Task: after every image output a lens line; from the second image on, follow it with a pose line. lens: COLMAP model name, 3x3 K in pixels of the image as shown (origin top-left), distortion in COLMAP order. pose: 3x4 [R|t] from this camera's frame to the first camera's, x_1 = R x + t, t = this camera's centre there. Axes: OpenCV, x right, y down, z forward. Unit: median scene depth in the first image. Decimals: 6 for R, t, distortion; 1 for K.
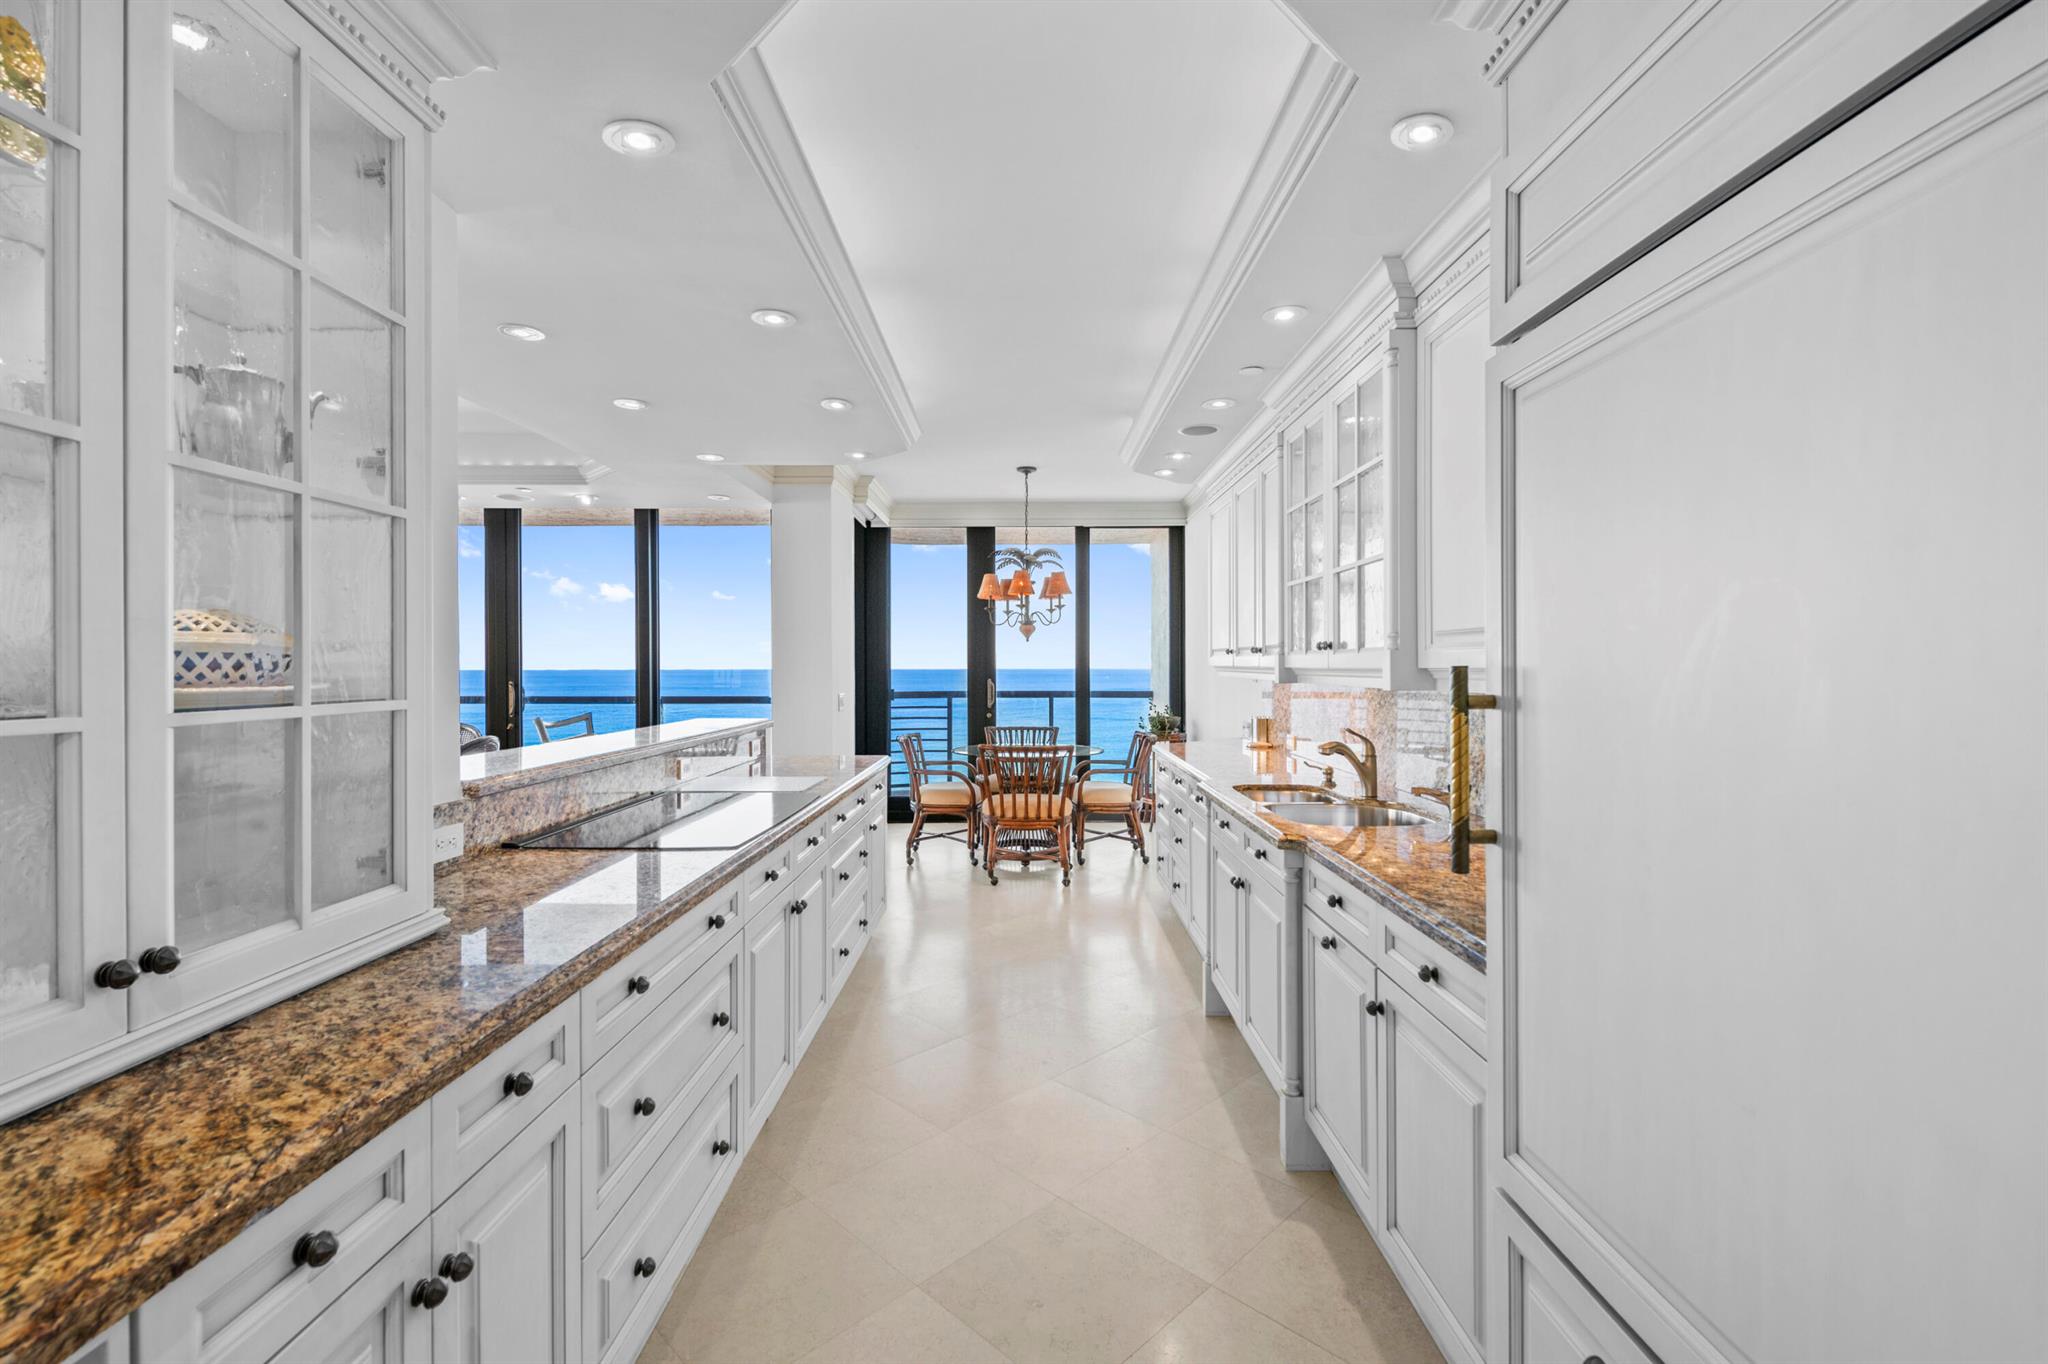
lens RADIAL K [[908.0, 0, 1021.9], [0, 908.0, 646.4], [0, 0, 1]] dist [0.018410, -0.000201]
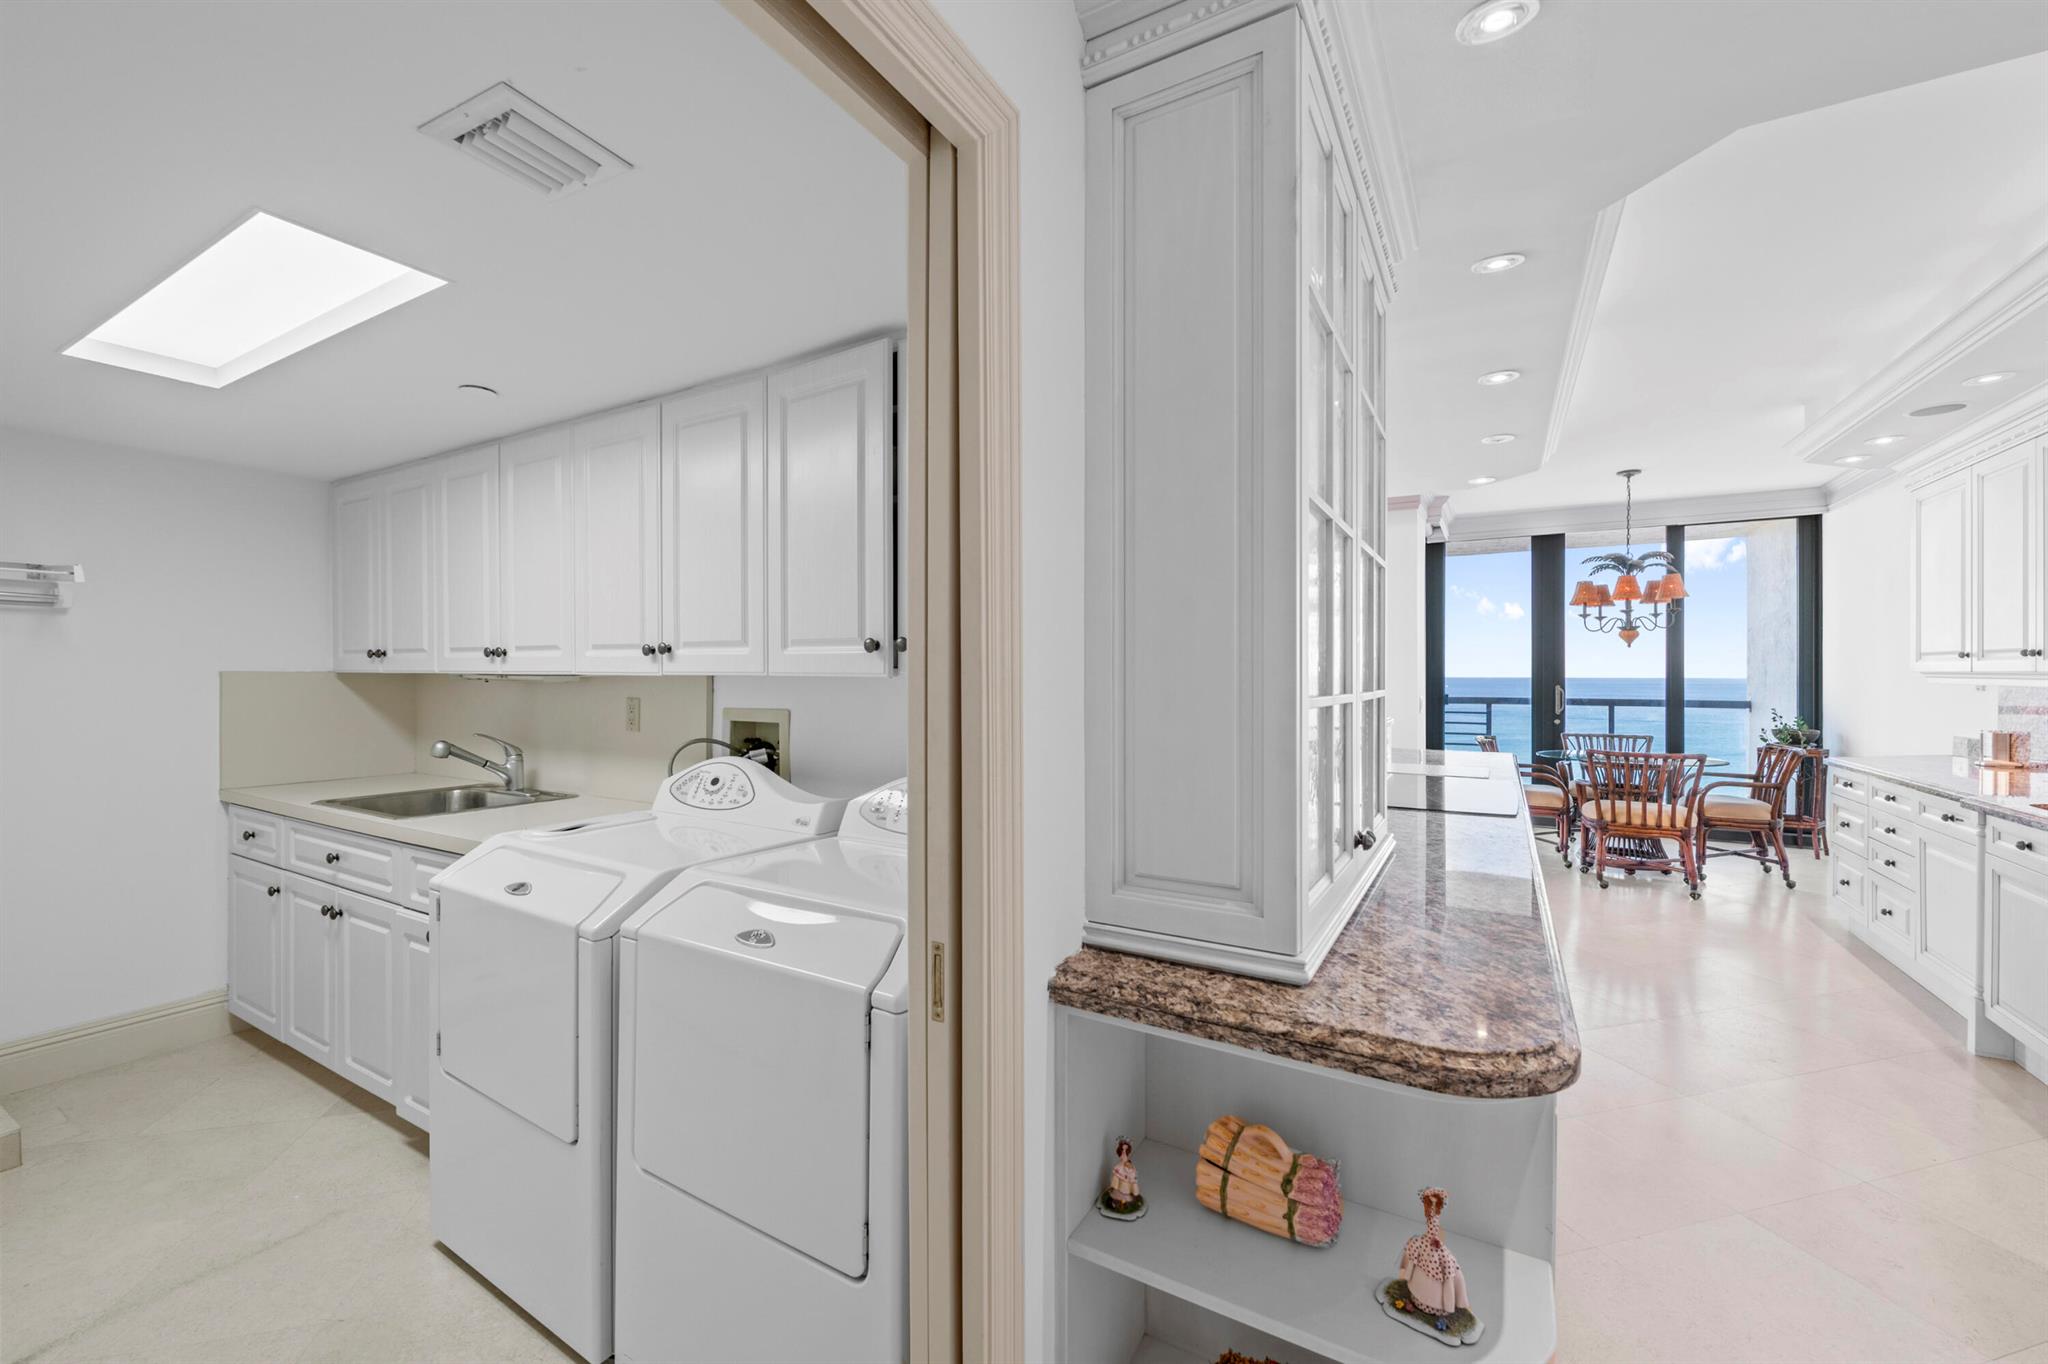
lens RADIAL K [[824.9, 0, 1022.3], [0, 824.9, 667.3], [0, 0, 1]] dist [-0.002704, -0.000348]
pose [[0.867566, -0.000960, -0.497321, -0.101624], [0.007136, 0.999919, 0.010519, 0.001807], [0.497271, -0.012675, 0.867503, -0.083481]]
